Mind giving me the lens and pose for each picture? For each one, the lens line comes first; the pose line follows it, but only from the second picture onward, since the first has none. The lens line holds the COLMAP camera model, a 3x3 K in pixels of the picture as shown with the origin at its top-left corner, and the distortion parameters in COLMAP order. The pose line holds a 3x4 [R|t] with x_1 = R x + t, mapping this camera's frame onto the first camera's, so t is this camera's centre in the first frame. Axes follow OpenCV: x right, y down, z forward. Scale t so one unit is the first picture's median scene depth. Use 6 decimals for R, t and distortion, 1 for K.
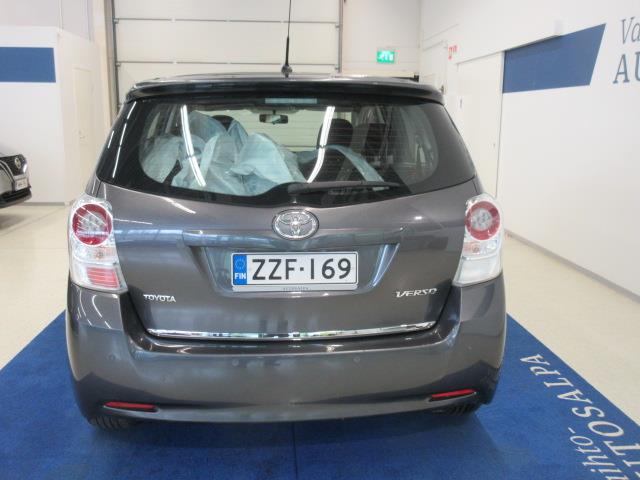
lens RADIAL K [[636.3, 0, 320.0], [0, 636.3, 240.0], [0, 0, 1]] dist [-0.003129, -0.006222]
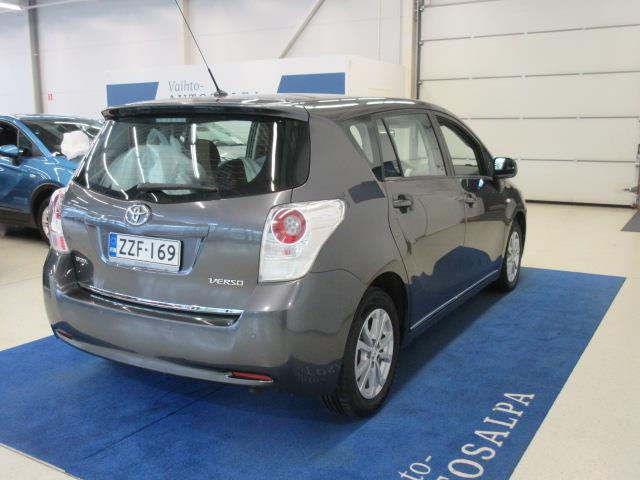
lens RADIAL K [[636.3, 0, 320.0], [0, 636.3, 240.0], [0, 0, 1]] dist [-0.003129, -0.006222]
pose [[0.813492, 0.092918, -0.574105, 0.977061], [-0.104768, 0.994418, 0.012491, -0.026747], [0.572062, 0.049987, 0.818686, 0.137748]]
